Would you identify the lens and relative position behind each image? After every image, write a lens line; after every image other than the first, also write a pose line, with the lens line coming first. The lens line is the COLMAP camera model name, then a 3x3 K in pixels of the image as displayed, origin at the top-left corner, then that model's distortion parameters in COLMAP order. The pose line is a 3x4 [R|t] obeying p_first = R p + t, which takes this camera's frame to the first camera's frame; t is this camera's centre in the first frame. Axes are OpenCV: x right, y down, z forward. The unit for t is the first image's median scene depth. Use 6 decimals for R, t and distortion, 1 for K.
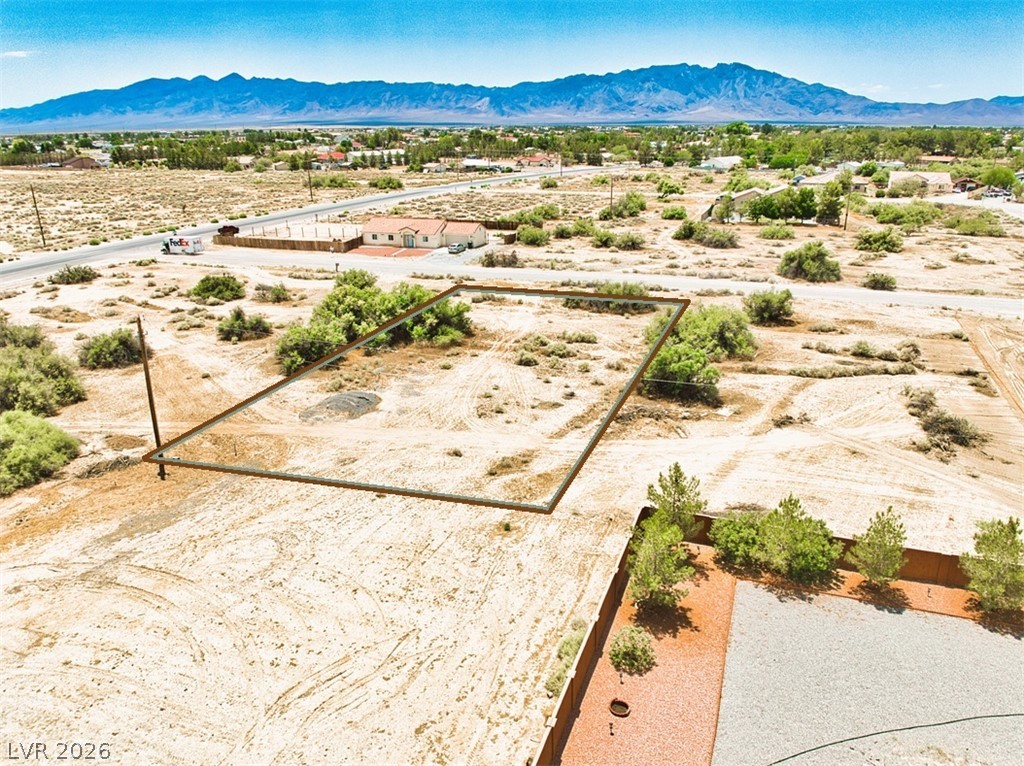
lens RADIAL K [[754.1, 0, 513.9], [0, 754.1, 392.8], [0, 0, 1]] dist [-0.024595, -0.016746]
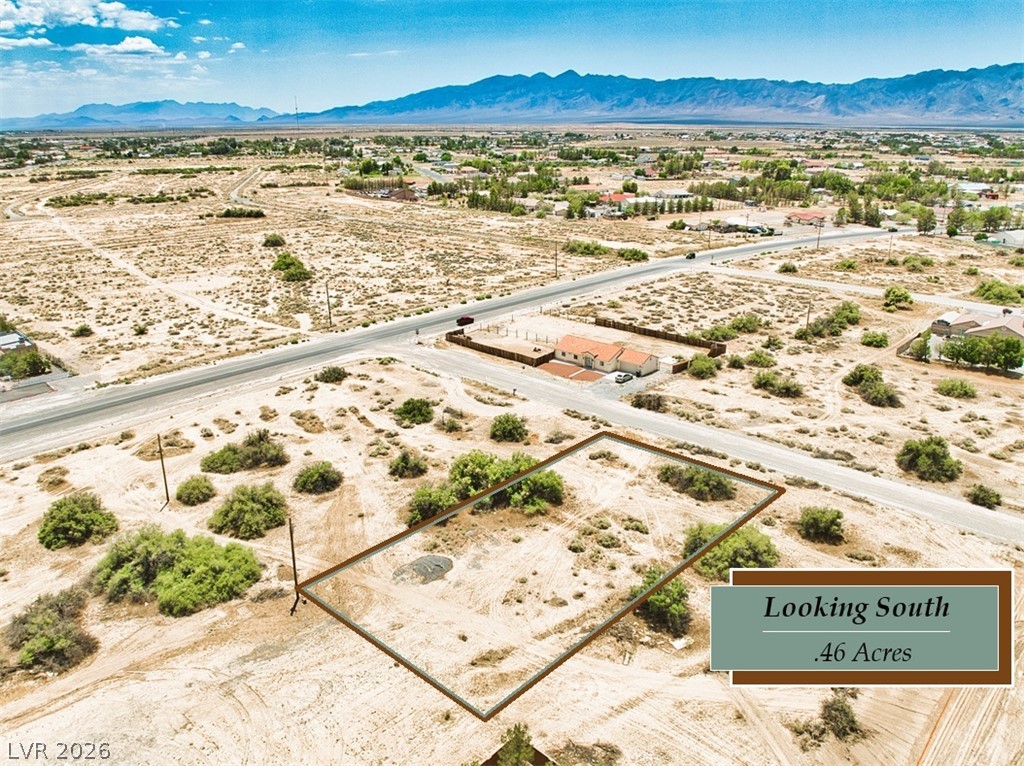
lens RADIAL K [[754.1, 0, 519.8], [0, 754.1, 392.4], [0, 0, 1]] dist [-0.024595, -0.016746]
pose [[0.922943, 0.136914, -0.359764, 0.244376], [-0.134964, 0.990376, 0.030665, -0.227167], [0.360500, 0.020254, 0.932539, -0.174880]]
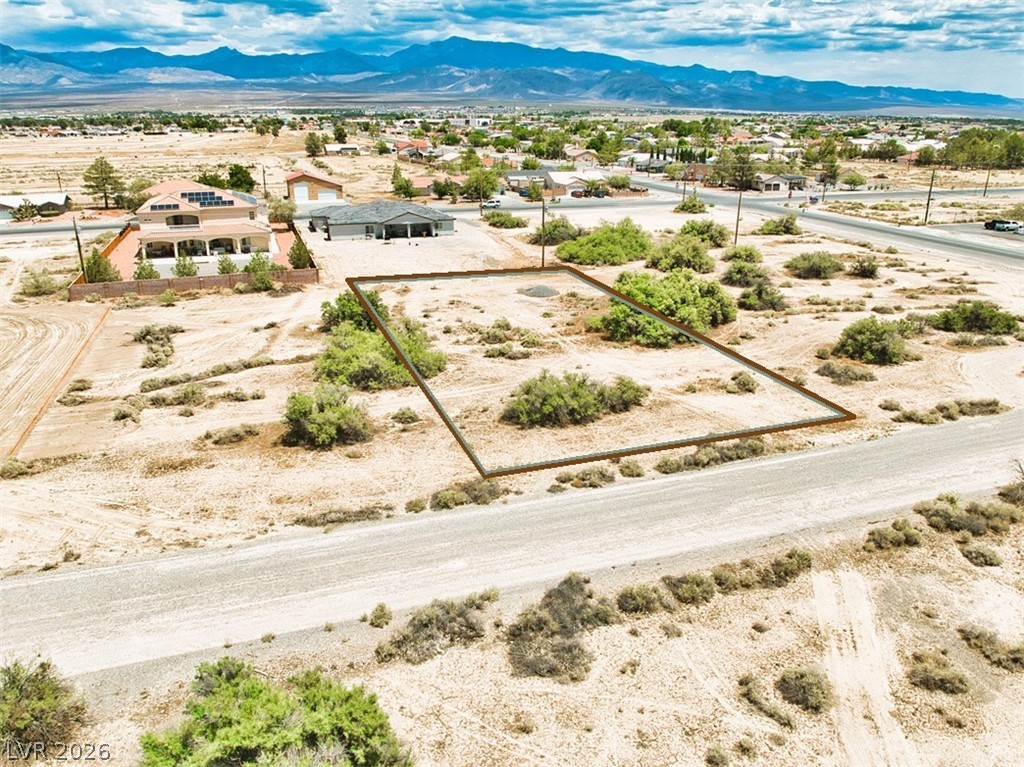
lens RADIAL K [[754.1, 0, 511.0], [0, 754.1, 408.5], [0, 0, 1]] dist [-0.024595, -0.016746]
pose [[-0.779575, 0.232512, -0.581550, 0.467486], [-0.211099, 0.776657, 0.593499, -0.419752], [0.589661, 0.585441, -0.556380, 1.160048]]
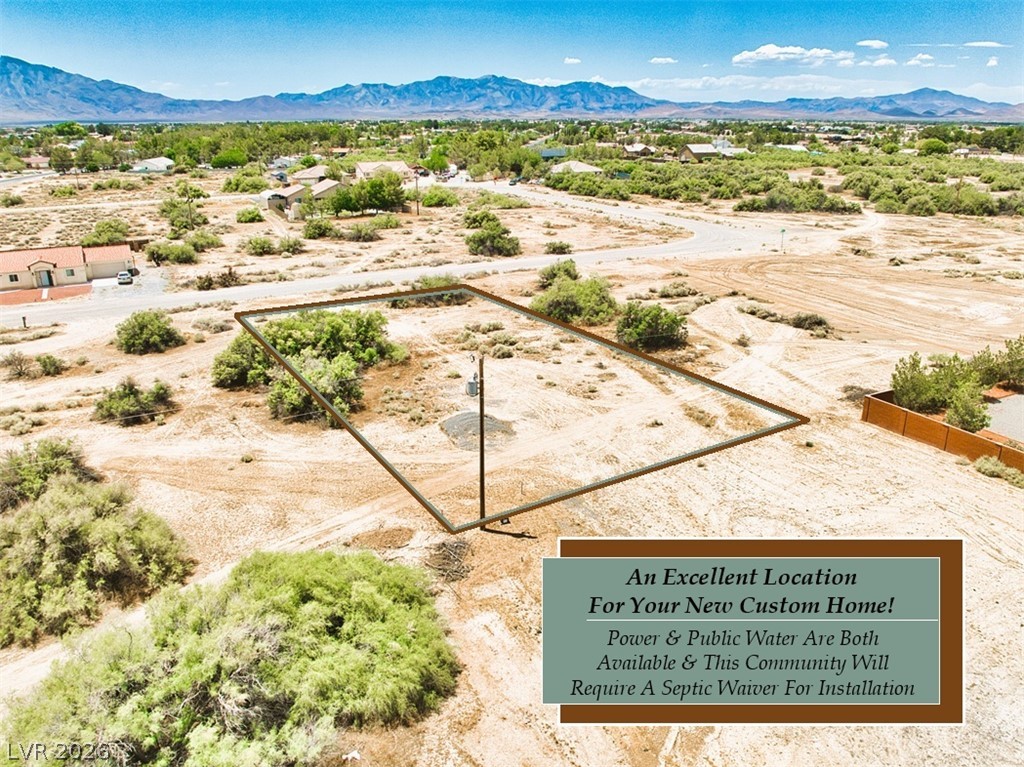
lens RADIAL K [[754.1, 0, 514.1], [0, 754.1, 403.1], [0, 0, 1]] dist [-0.024595, -0.016746]
pose [[0.674639, -0.259207, 0.691140, -0.477908], [0.248579, 0.961407, 0.117924, -0.064585], [-0.695033, 0.092246, 0.713035, 0.178292]]
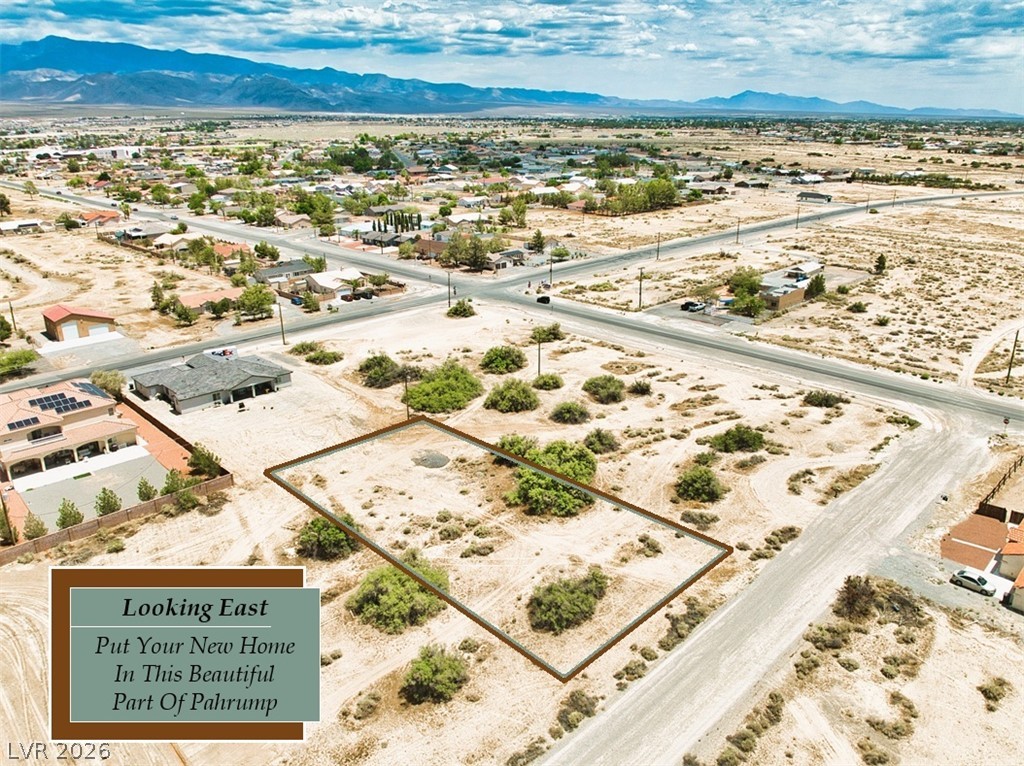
lens RADIAL K [[754.1, 0, 507.0], [0, 754.1, 379.7], [0, 0, 1]] dist [-0.024595, -0.016746]
pose [[-0.439821, 0.306188, -0.844278, 0.732053], [-0.296659, 0.837786, 0.458376, -0.638105], [0.847674, 0.452066, -0.277643, 0.936557]]
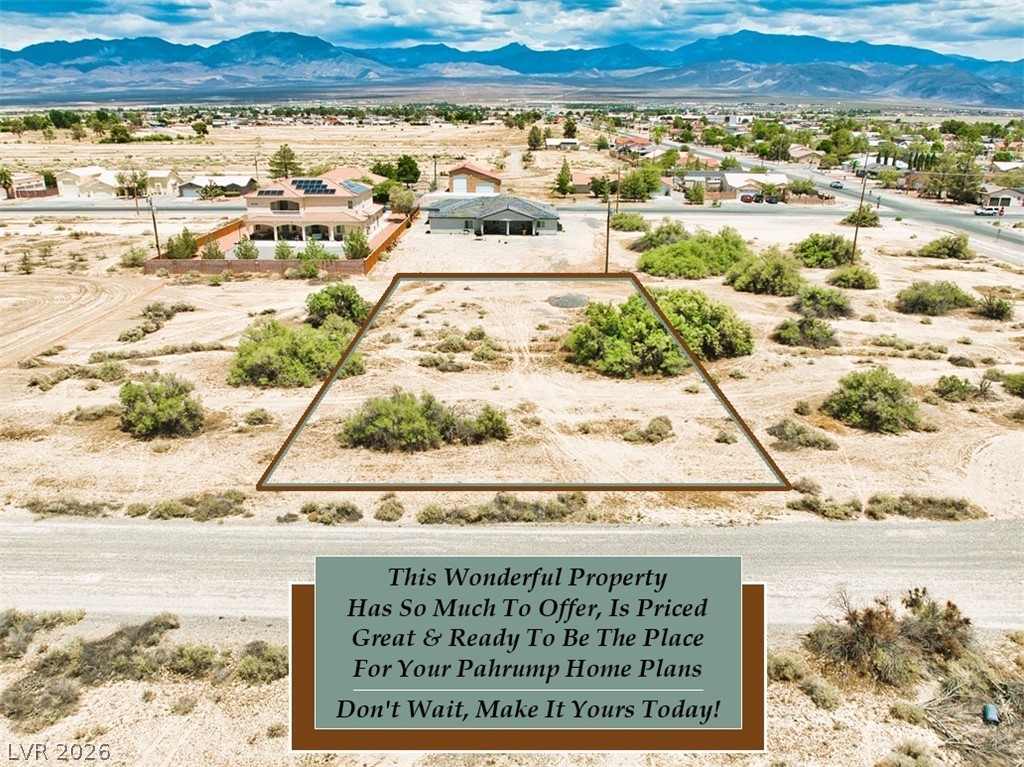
lens RADIAL K [[754.1, 0, 508.6], [0, 754.1, 421.8], [0, 0, 1]] dist [-0.024595, -0.016746]
pose [[-0.944354, 0.126527, -0.303621, 0.209973], [-0.112935, 0.742223, 0.660568, -0.442593], [0.308935, 0.658100, -0.686632, 1.233851]]
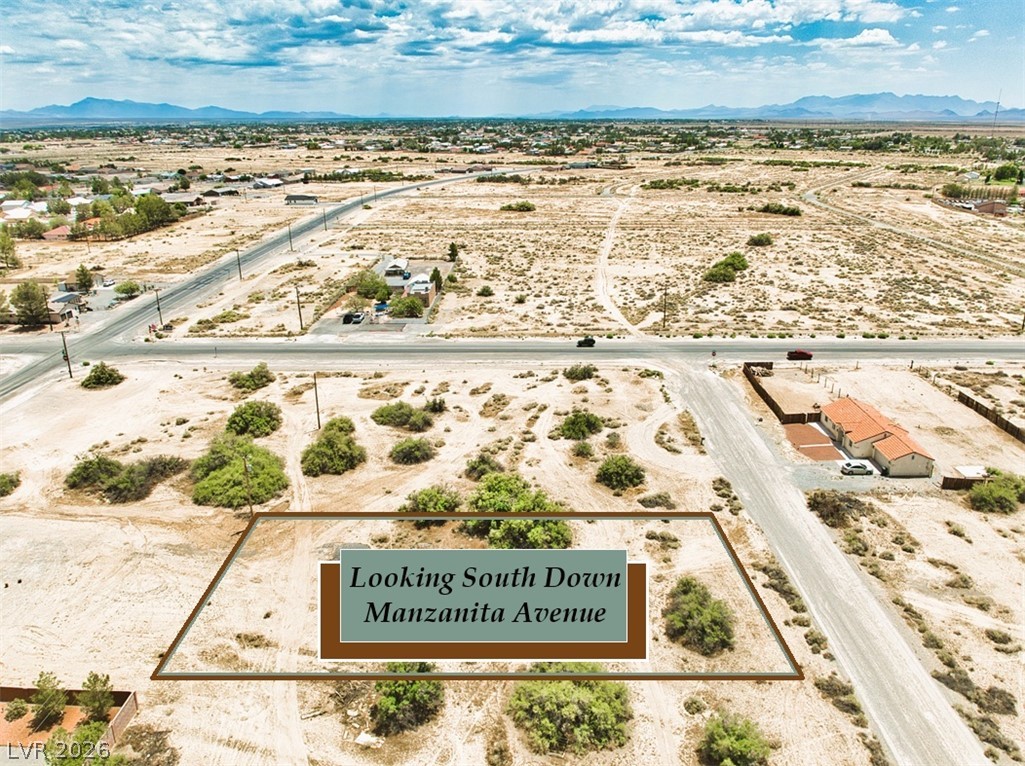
lens RADIAL K [[754.8, 0, 507.8], [0, 754.8, 385.0], [0, 0, 1]] dist [-0.024595, -0.016746]
pose [[0.314839, 0.322539, -0.892662, 0.652658], [-0.313590, 0.923024, 0.222907, -0.428331], [0.895844, 0.209750, 0.391749, 0.365112]]
